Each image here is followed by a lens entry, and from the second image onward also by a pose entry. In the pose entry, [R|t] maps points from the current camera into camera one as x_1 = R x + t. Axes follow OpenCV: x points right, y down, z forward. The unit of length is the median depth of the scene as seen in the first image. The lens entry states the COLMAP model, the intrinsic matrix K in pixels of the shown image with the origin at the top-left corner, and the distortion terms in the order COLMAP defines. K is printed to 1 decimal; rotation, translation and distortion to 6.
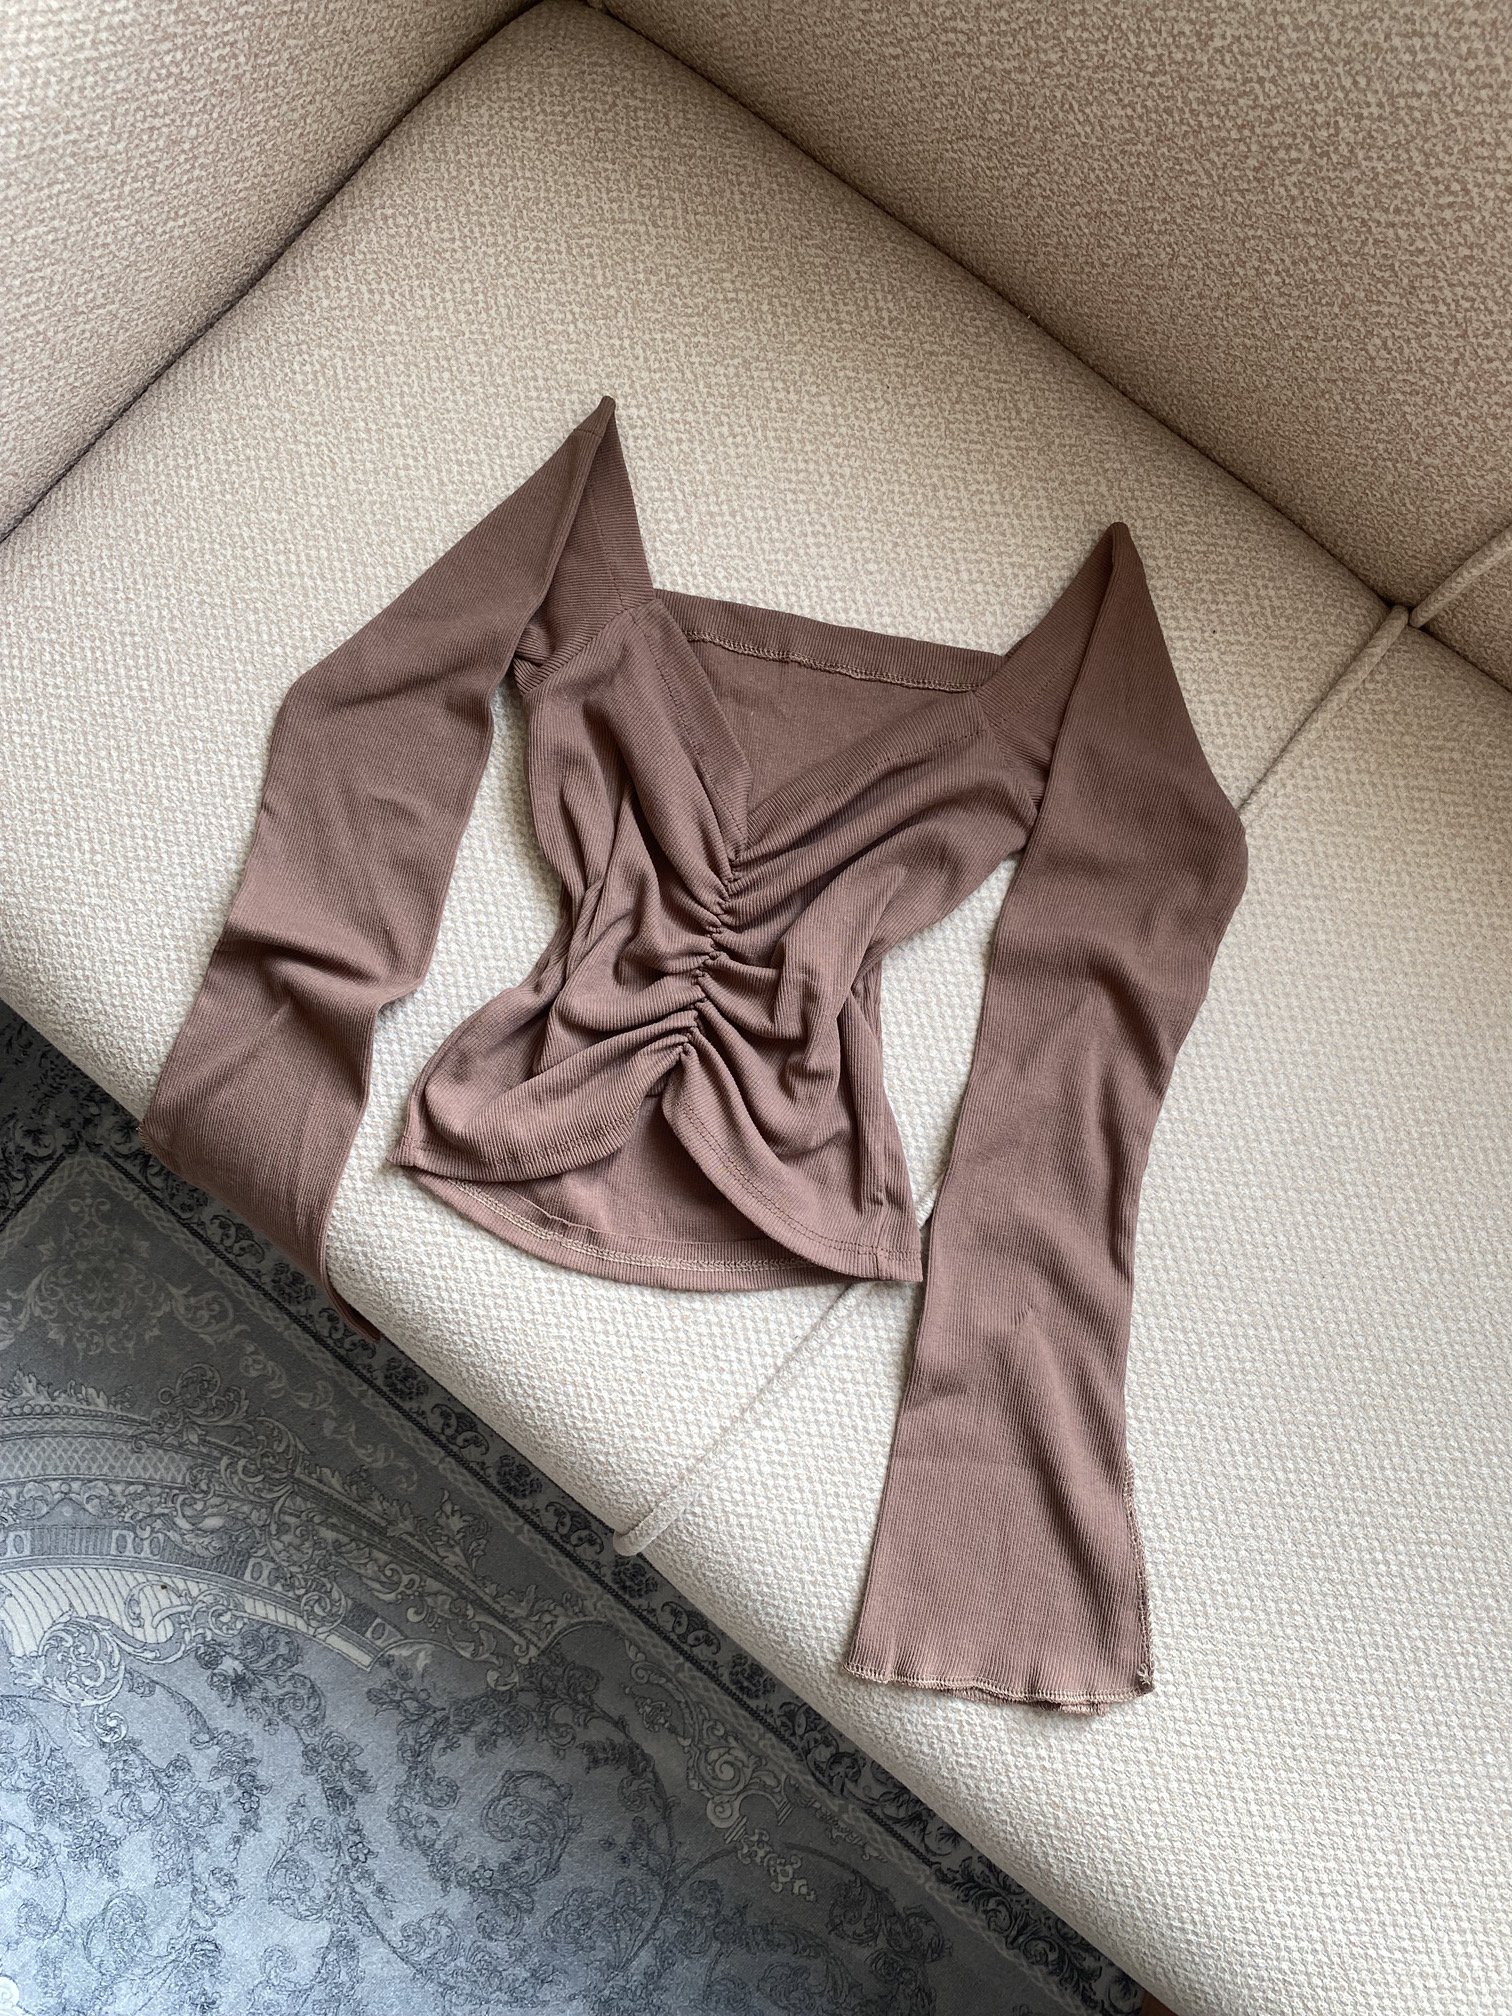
lens RADIAL K [[1401.6, 0, 764.6], [0, 1401.6, 970.2], [0, 0, 1]] dist [-0.005433, 0.006962]
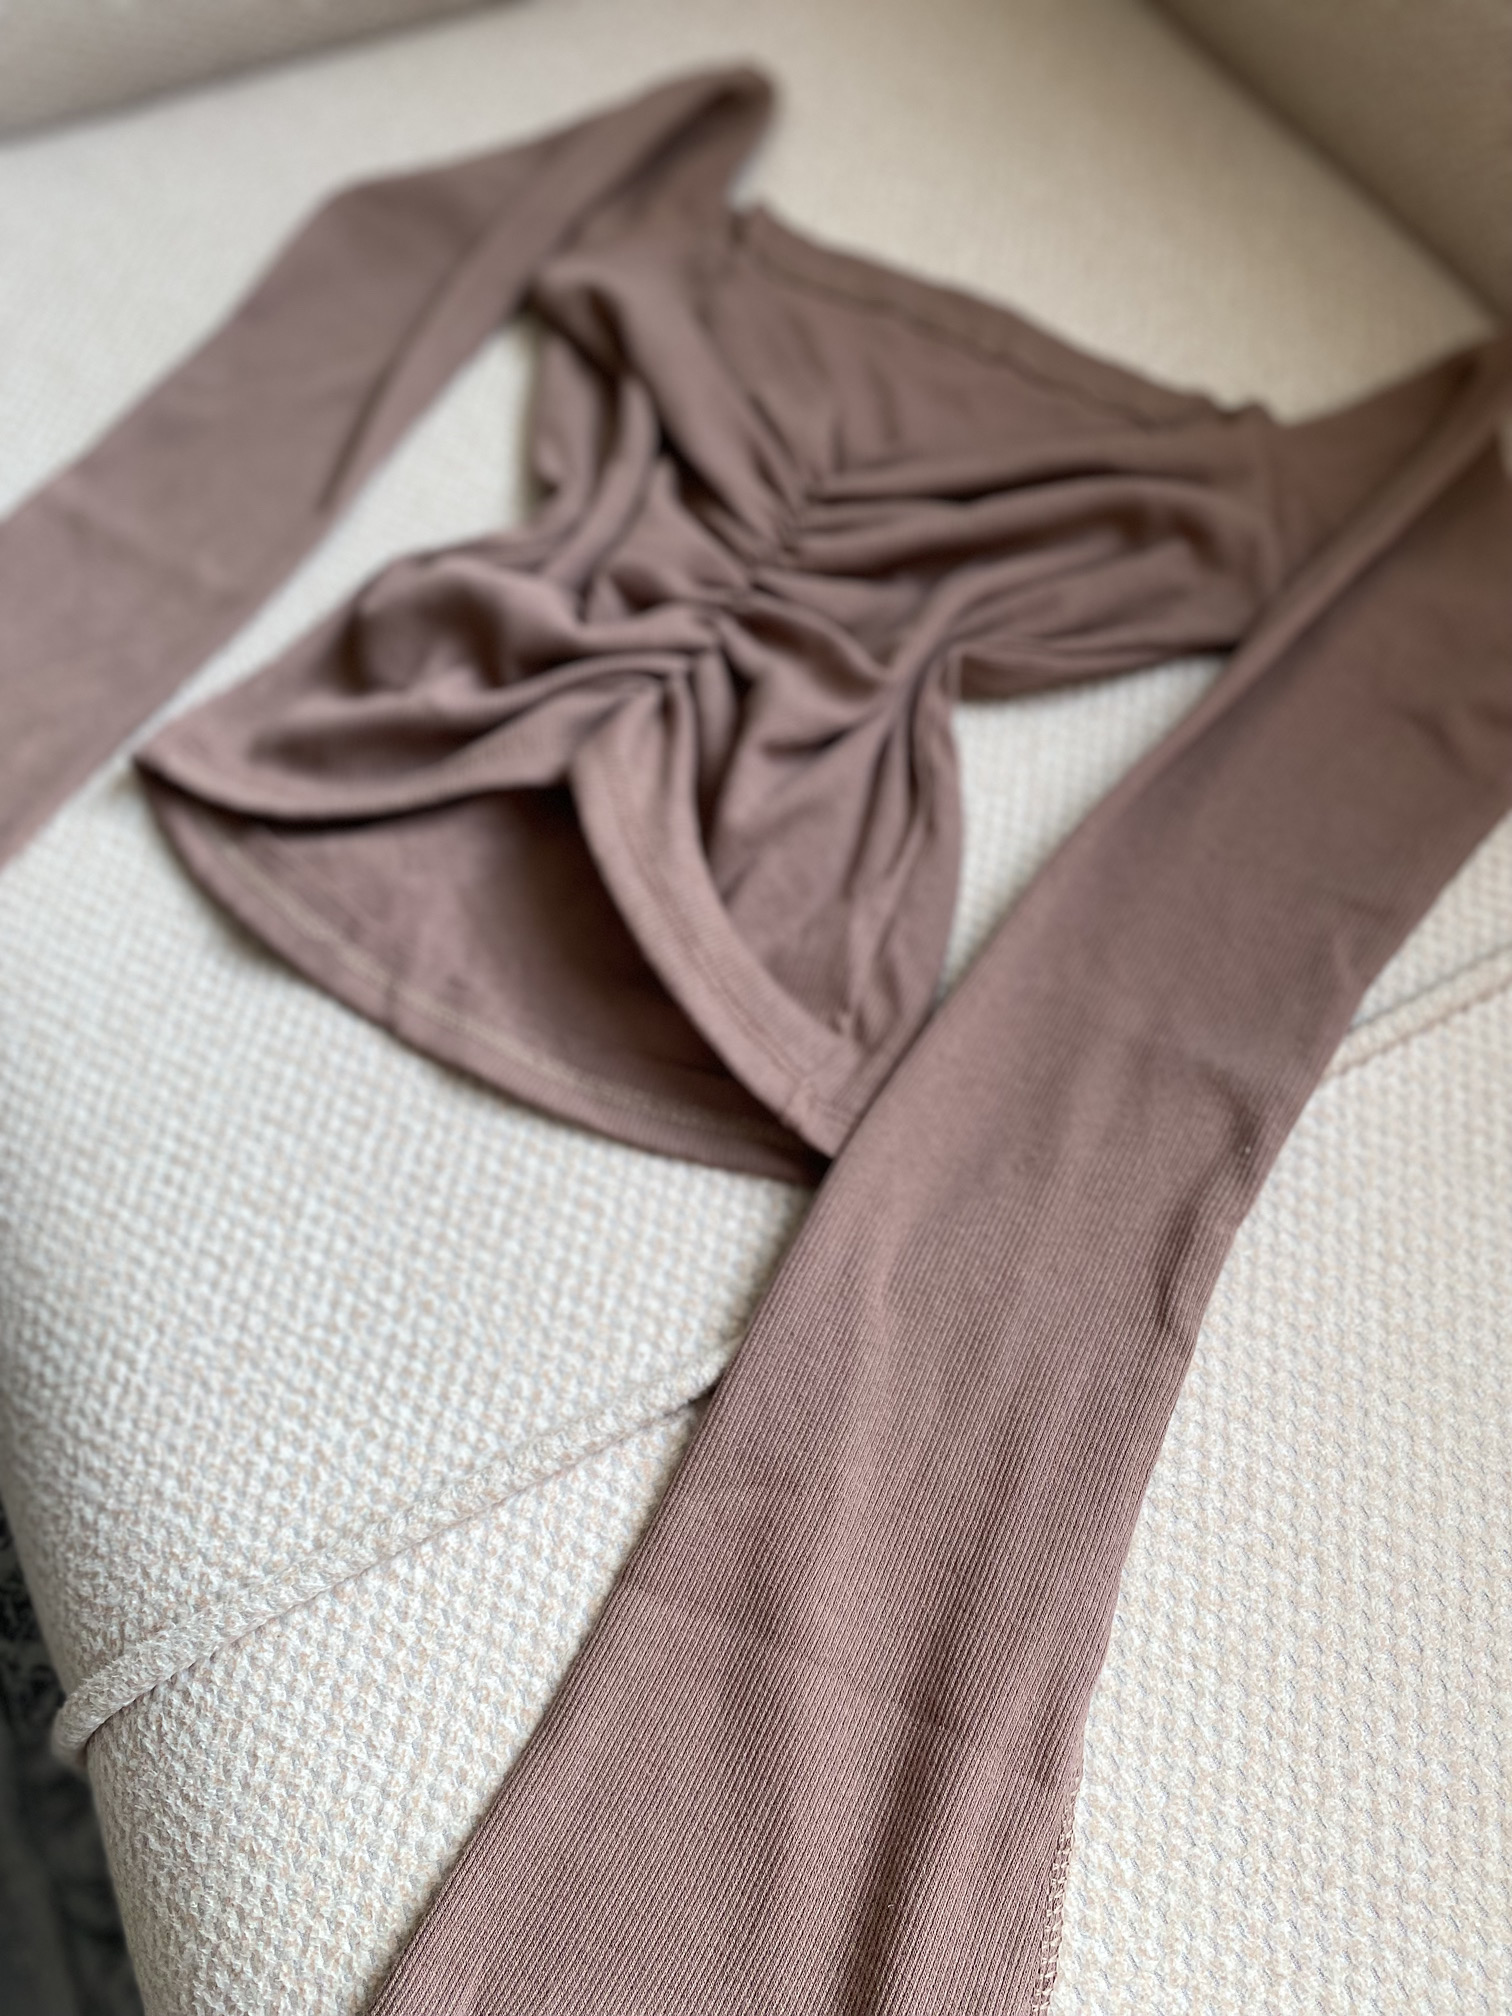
lens RADIAL K [[1414.3, 0, 785.5], [0, 1414.3, 1093.2], [0, 0, 1]] dist [-0.045647, 0.054370]
pose [[0.921341, 0.356912, -0.154093, 0.132803], [-0.386710, 0.882026, -0.269230, 0.243930], [0.039823, 0.307643, 0.950668, 0.465545]]
